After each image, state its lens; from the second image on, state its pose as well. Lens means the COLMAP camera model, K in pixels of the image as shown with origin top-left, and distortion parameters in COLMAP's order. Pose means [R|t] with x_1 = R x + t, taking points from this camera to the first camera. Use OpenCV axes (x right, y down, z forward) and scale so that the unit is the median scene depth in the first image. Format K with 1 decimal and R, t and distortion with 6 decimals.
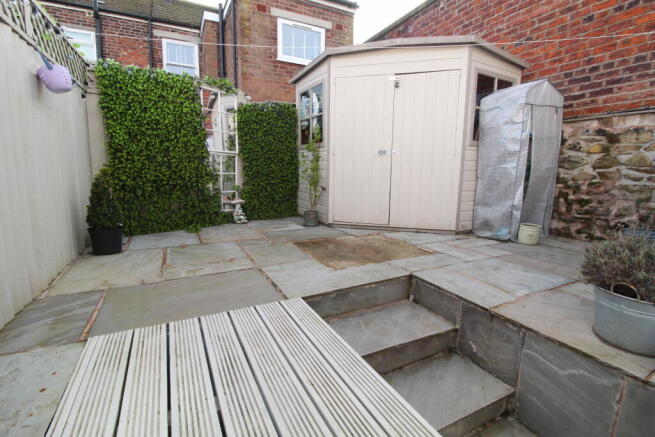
lens RADIAL K [[307.0, 0, 327.7], [0, 307.0, 216.0], [0, 0, 1]] dist [-0.015420, -0.001488]
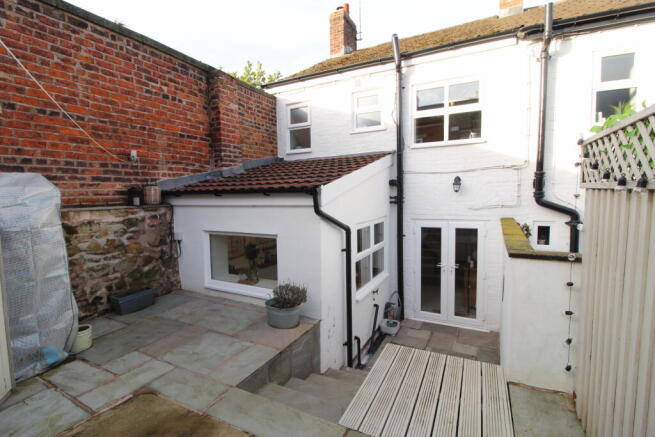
lens RADIAL K [[307.0, 0, 327.0], [0, 307.0, 218.3], [0, 0, 1]] dist [-0.015420, -0.001488]
pose [[-0.587047, -0.071969, 0.806348, -0.546024], [0.129899, 0.974761, 0.181571, -0.399747], [-0.799063, 0.211334, -0.562881, 0.909756]]
